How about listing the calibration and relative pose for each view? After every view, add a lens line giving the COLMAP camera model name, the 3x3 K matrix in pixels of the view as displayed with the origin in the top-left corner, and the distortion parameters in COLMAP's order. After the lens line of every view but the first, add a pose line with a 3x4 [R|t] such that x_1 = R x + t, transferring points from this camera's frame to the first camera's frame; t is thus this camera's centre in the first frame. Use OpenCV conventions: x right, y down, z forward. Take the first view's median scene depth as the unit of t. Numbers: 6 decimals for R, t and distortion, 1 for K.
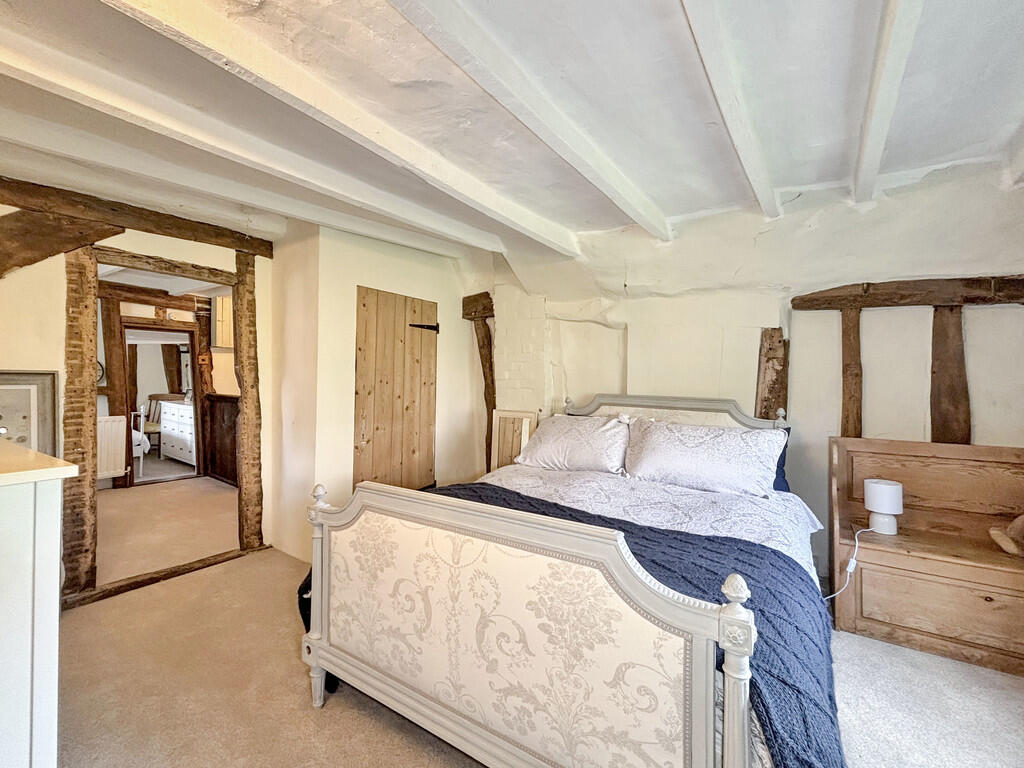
lens RADIAL K [[416.4, 0, 512.0], [0, 416.4, 384.0], [0, 0, 1]] dist [-0.001648, -0.000154]
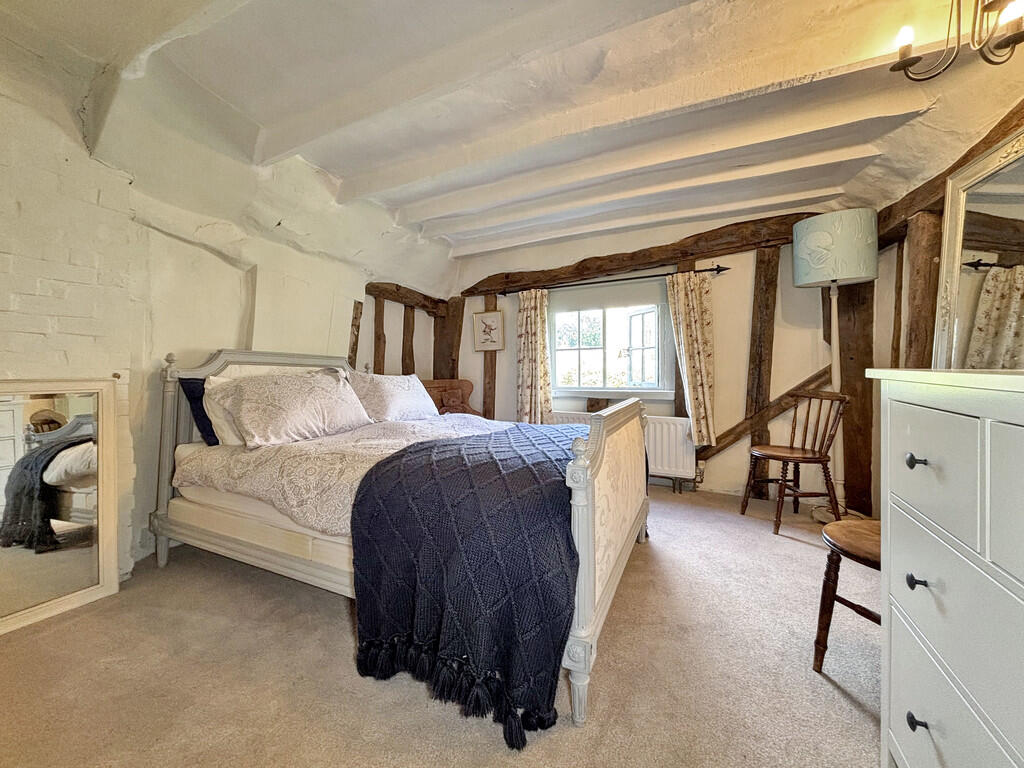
lens RADIAL K [[416.4, 0, 512.0], [0, 416.4, 384.0], [0, 0, 1]] dist [-0.001648, -0.000154]
pose [[-0.166190, -0.042861, 0.985162, -0.677412], [0.006240, 0.998989, 0.044515, 0.059915], [-0.986074, 0.013545, -0.165755, 0.679479]]
